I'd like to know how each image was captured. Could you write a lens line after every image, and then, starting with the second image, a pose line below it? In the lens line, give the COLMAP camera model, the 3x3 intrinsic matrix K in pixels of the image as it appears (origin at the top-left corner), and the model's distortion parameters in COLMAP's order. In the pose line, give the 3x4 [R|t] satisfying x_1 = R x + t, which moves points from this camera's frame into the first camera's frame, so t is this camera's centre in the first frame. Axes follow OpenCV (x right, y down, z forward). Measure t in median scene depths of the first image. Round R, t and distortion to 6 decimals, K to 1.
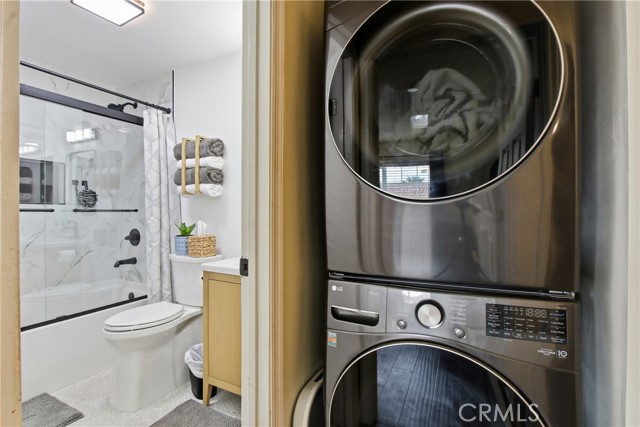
lens RADIAL K [[306.5, 0, 312.8], [0, 306.5, 212.9], [0, 0, 1]] dist [-0.016833, 0.000857]
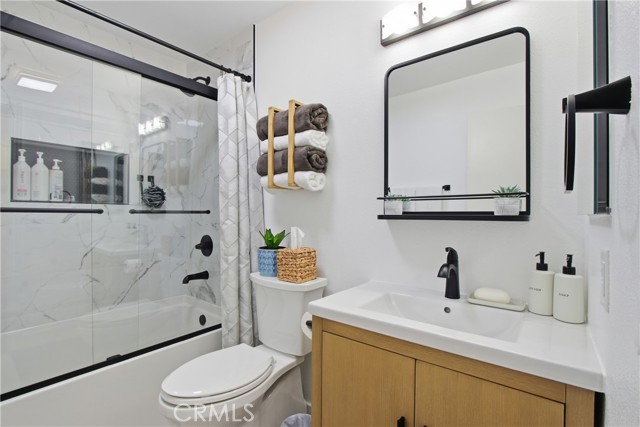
lens RADIAL K [[306.5, 0, 312.8], [0, 306.5, 212.9], [0, 0, 1]] dist [-0.016833, 0.000857]
pose [[0.979735, 0.000516, -0.200296, -0.180079], [-0.001873, 0.999977, -0.006584, -0.000750], [0.200288, 0.006826, 0.979713, 0.320725]]
